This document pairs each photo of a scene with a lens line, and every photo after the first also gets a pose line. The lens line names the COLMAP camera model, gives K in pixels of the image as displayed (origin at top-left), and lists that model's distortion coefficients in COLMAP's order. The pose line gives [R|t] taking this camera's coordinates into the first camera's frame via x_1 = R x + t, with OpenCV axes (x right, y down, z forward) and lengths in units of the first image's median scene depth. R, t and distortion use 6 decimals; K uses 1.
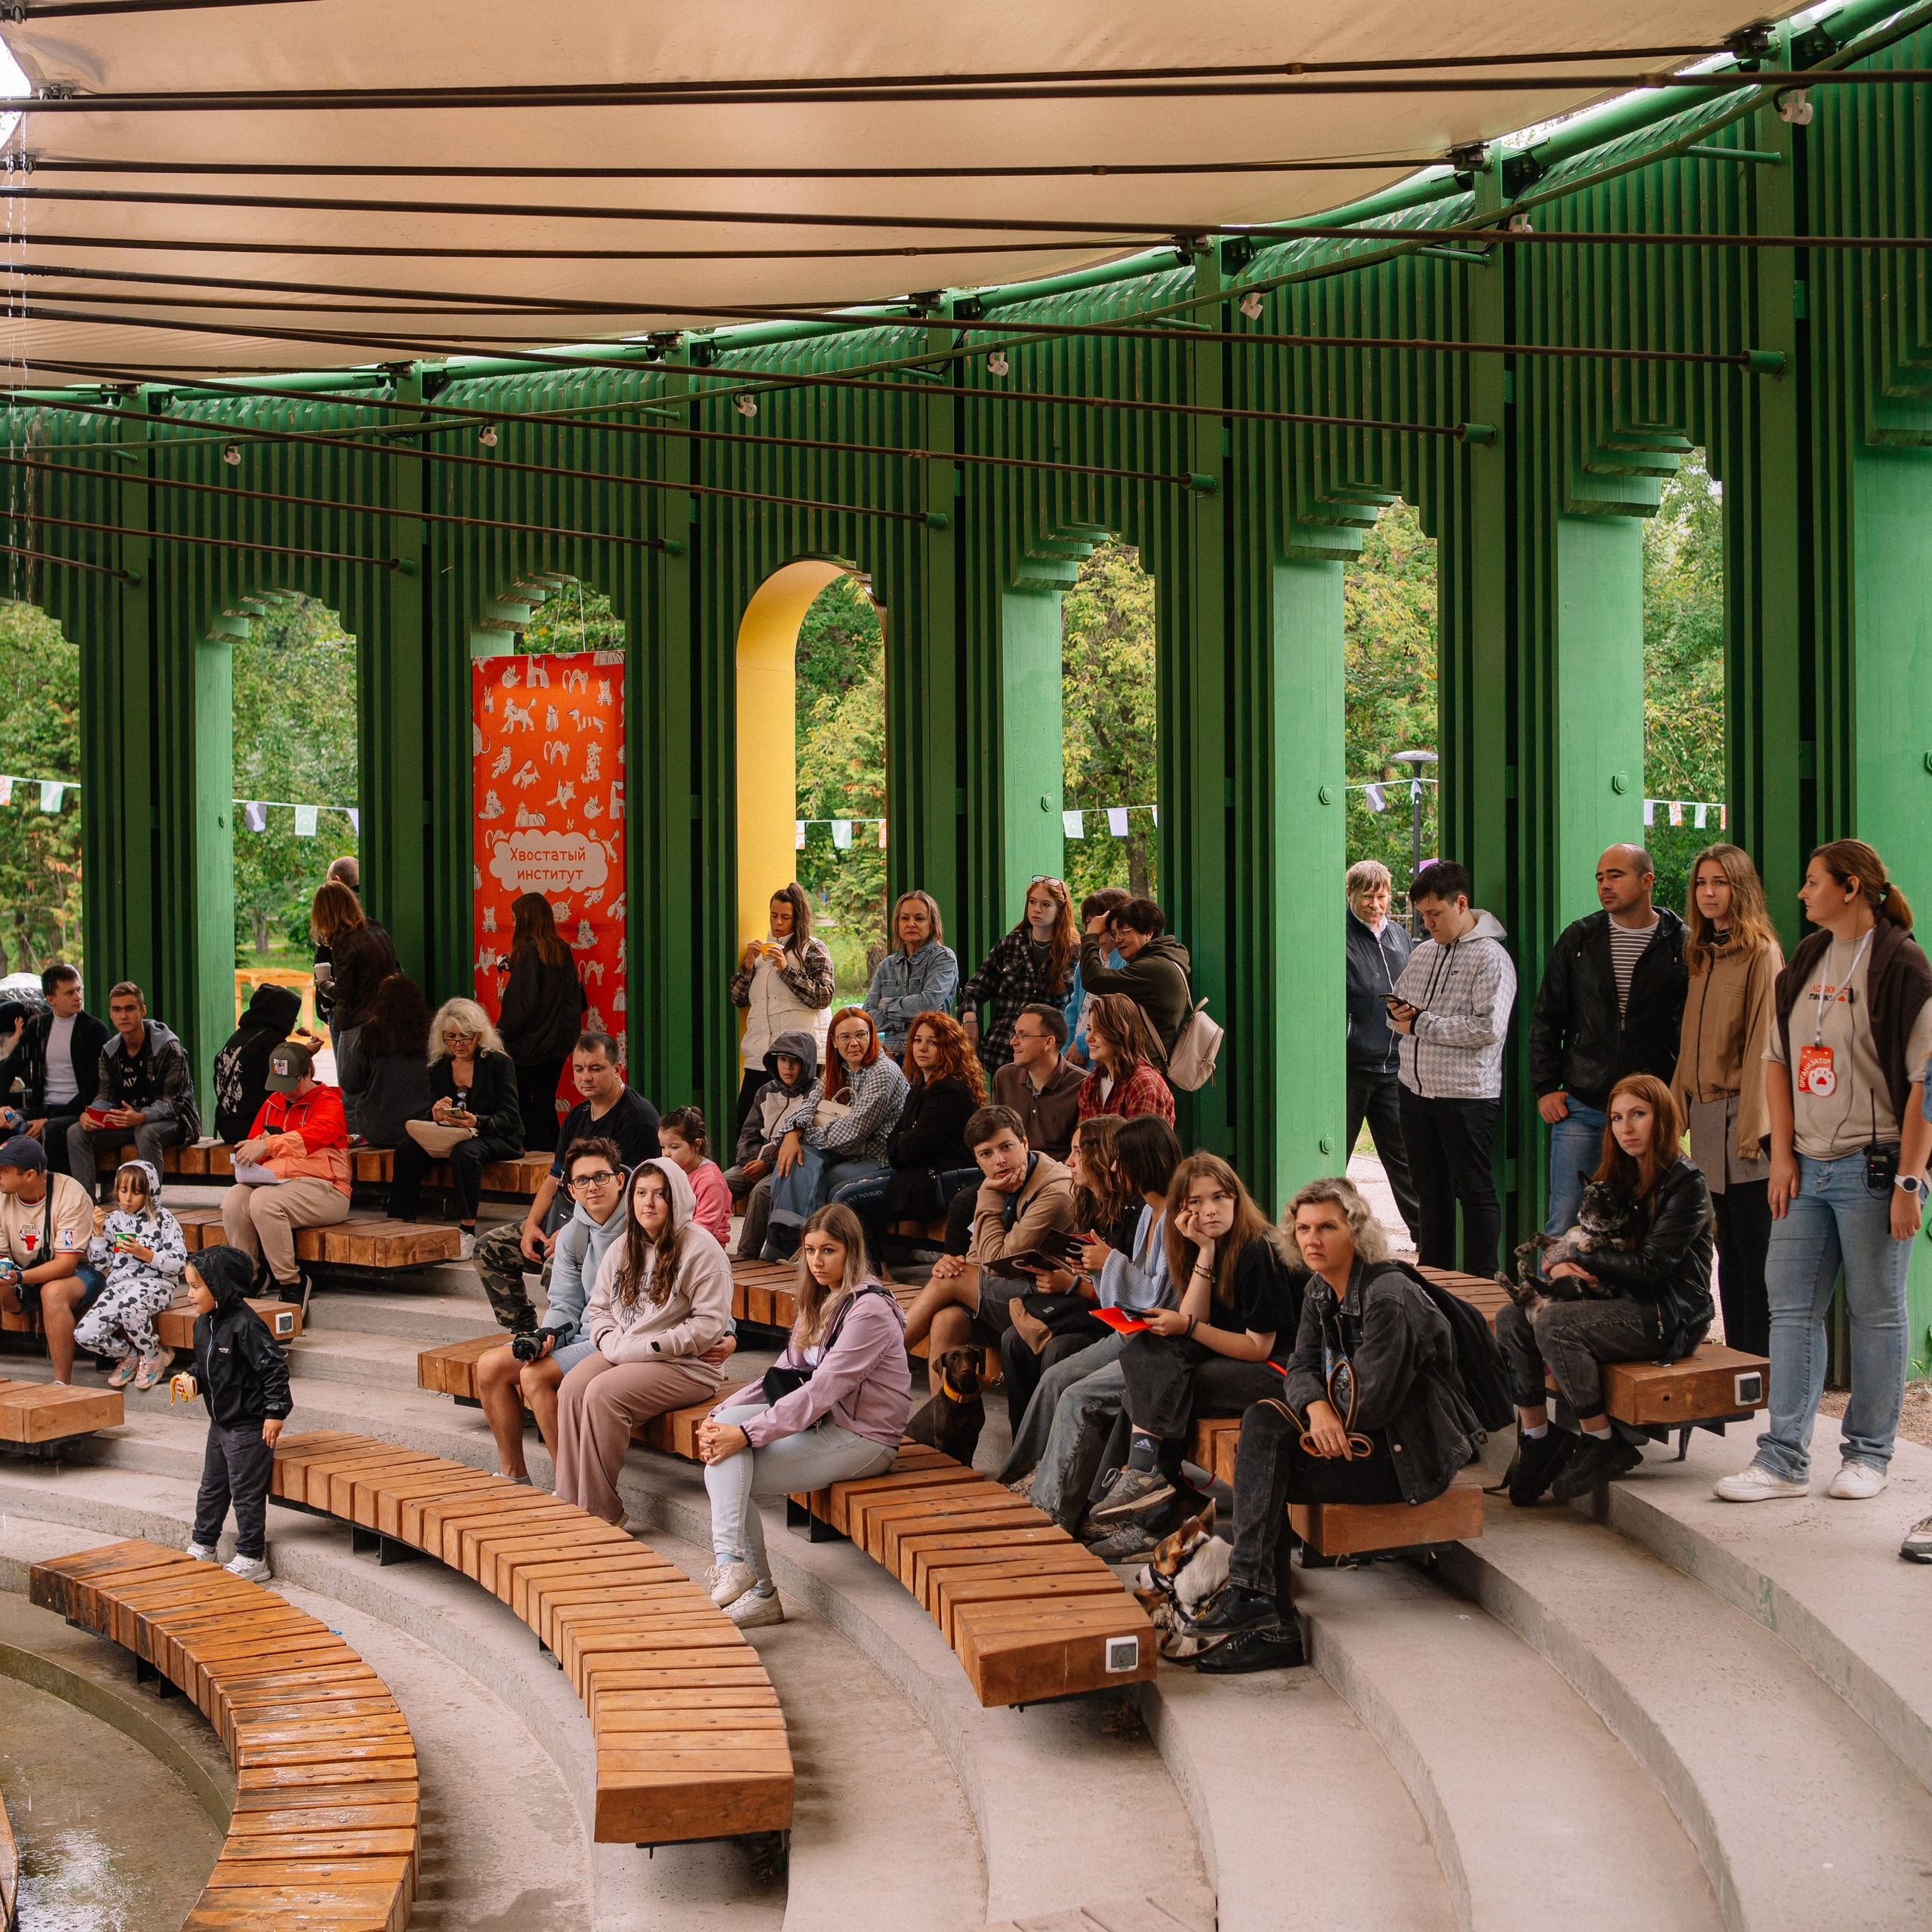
lens RADIAL K [[2697.2, 0, 927.5], [0, 2697.2, 969.1], [0, 0, 1]] dist [-0.108507, 0.137337]
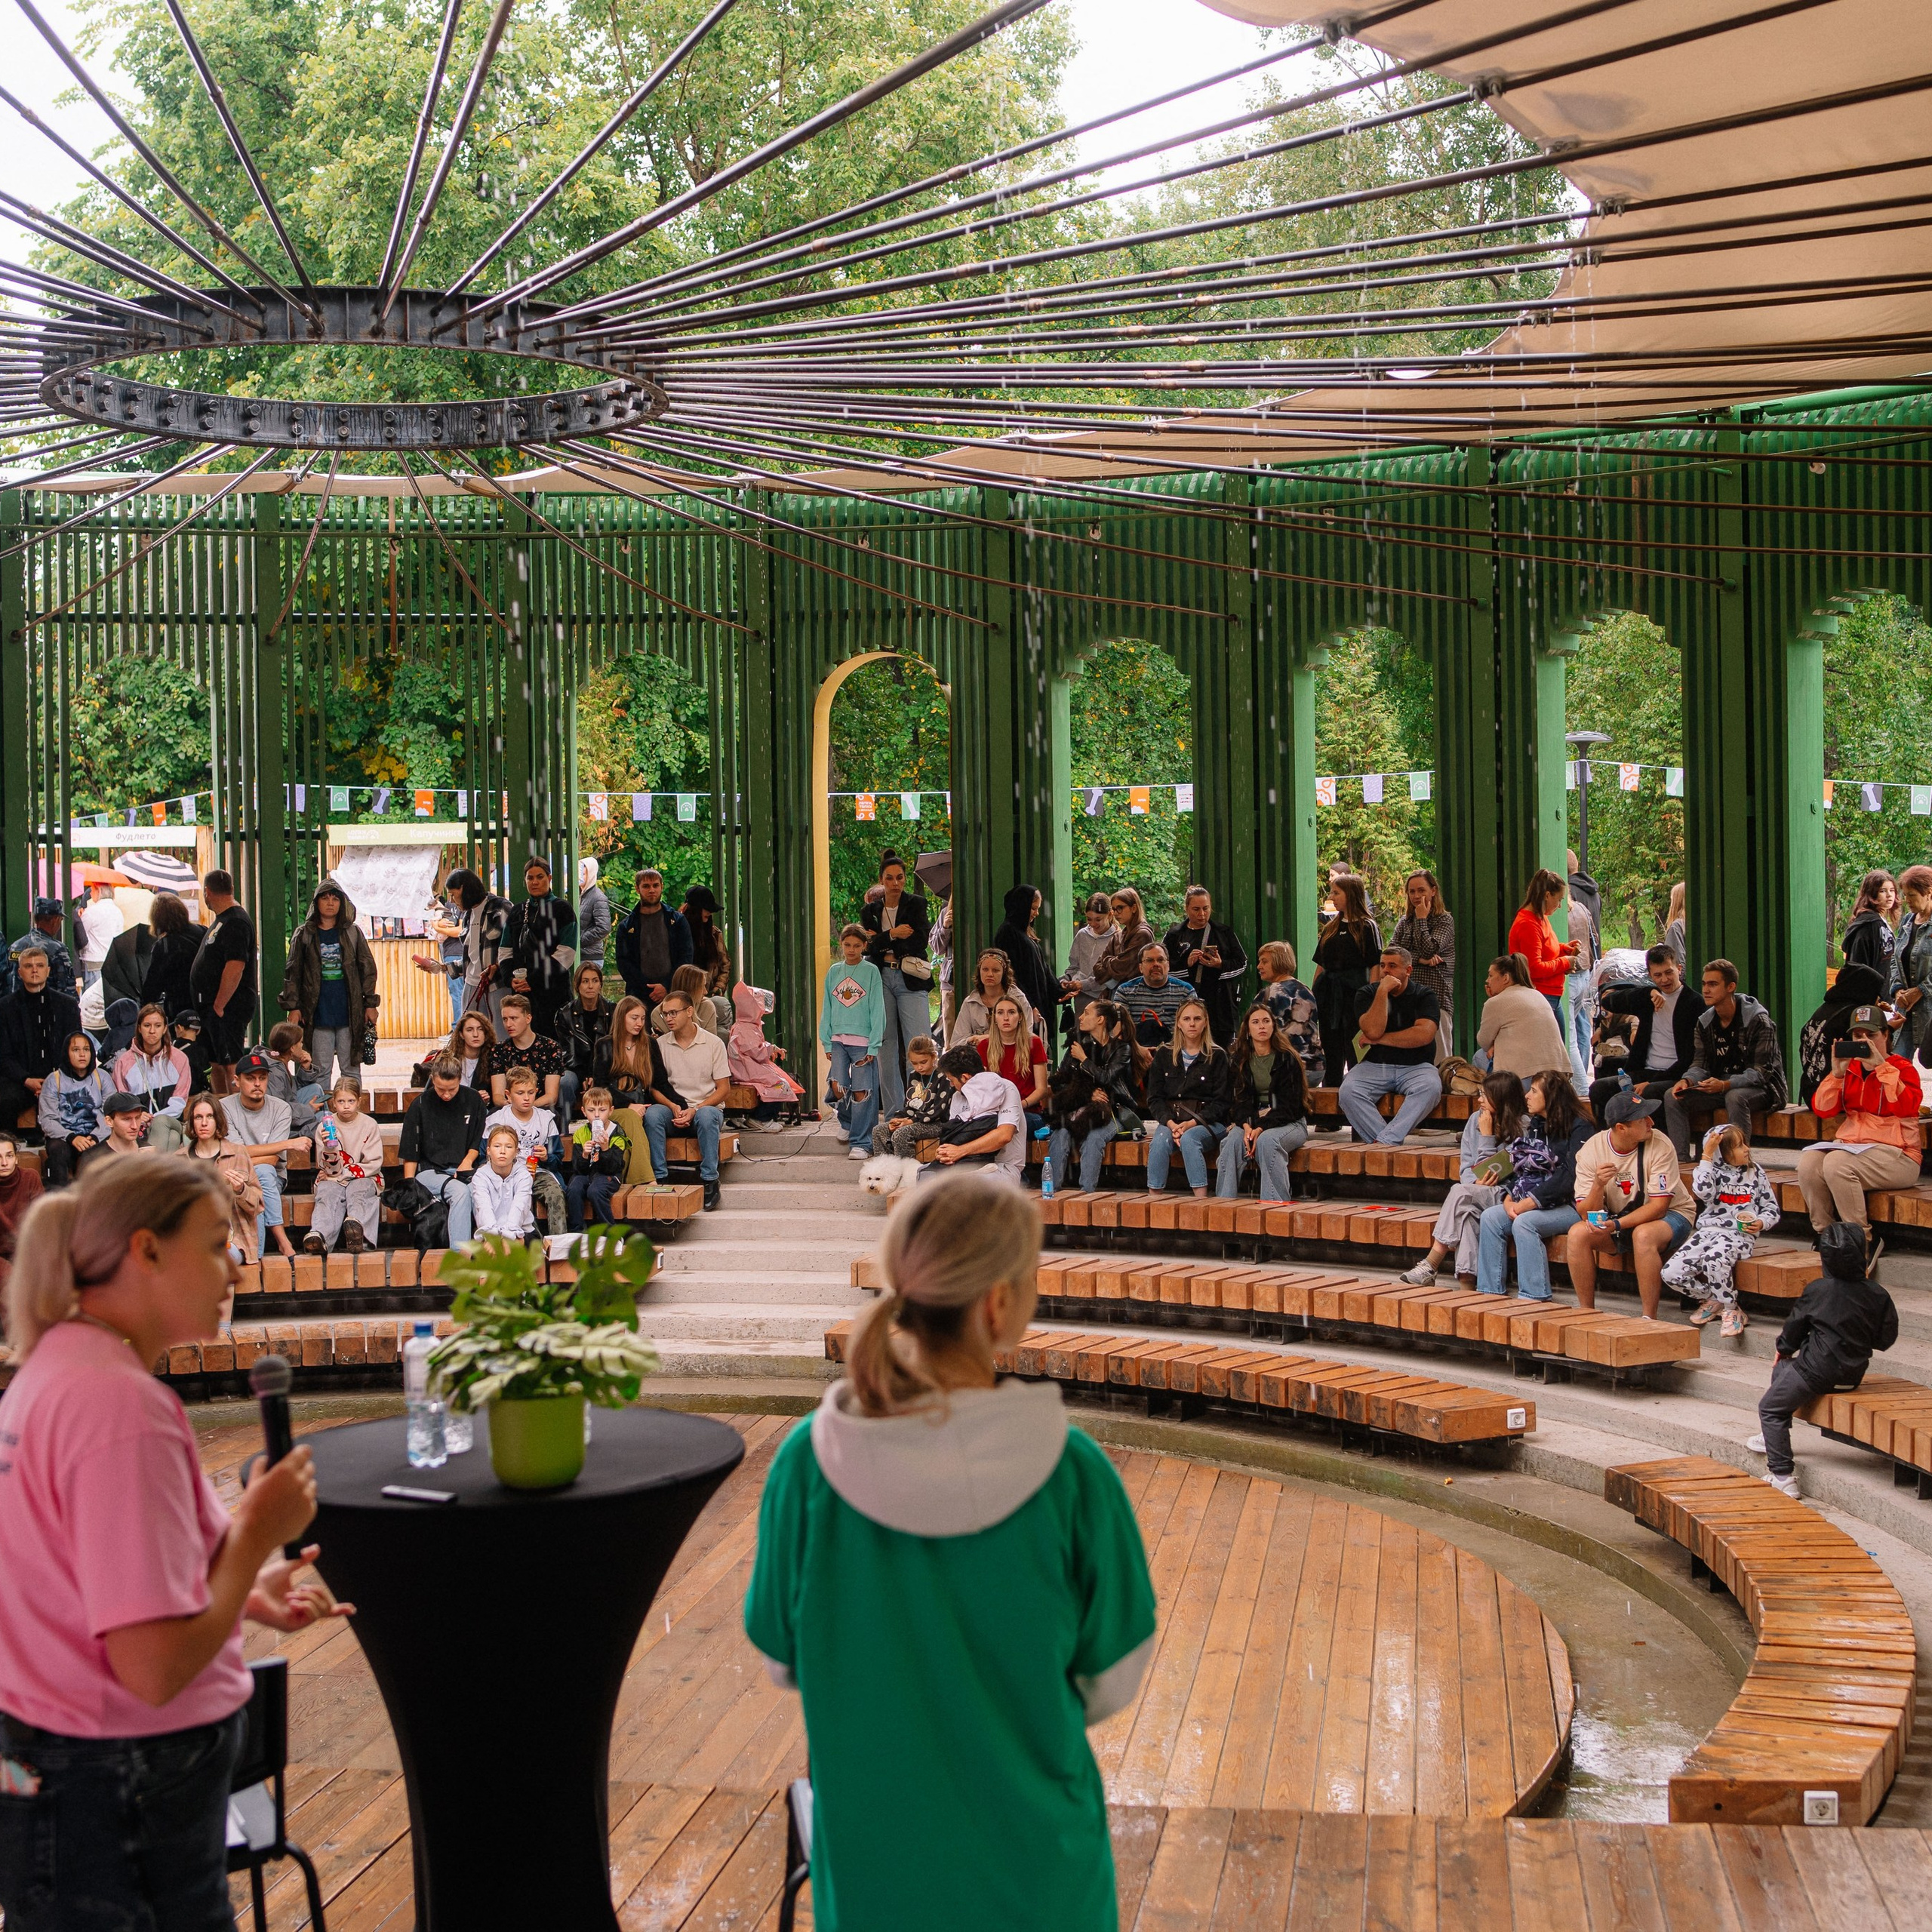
lens RADIAL K [[2697.2, 0, 927.5], [0, 2697.2, 969.1], [0, 0, 1]] dist [-0.108507, 0.137337]
pose [[0.825283, 0.008080, -0.564662, 0.082210], [-0.002632, 0.999942, 0.010462, -0.002629], [0.564714, -0.007148, 0.825256, -0.134540]]
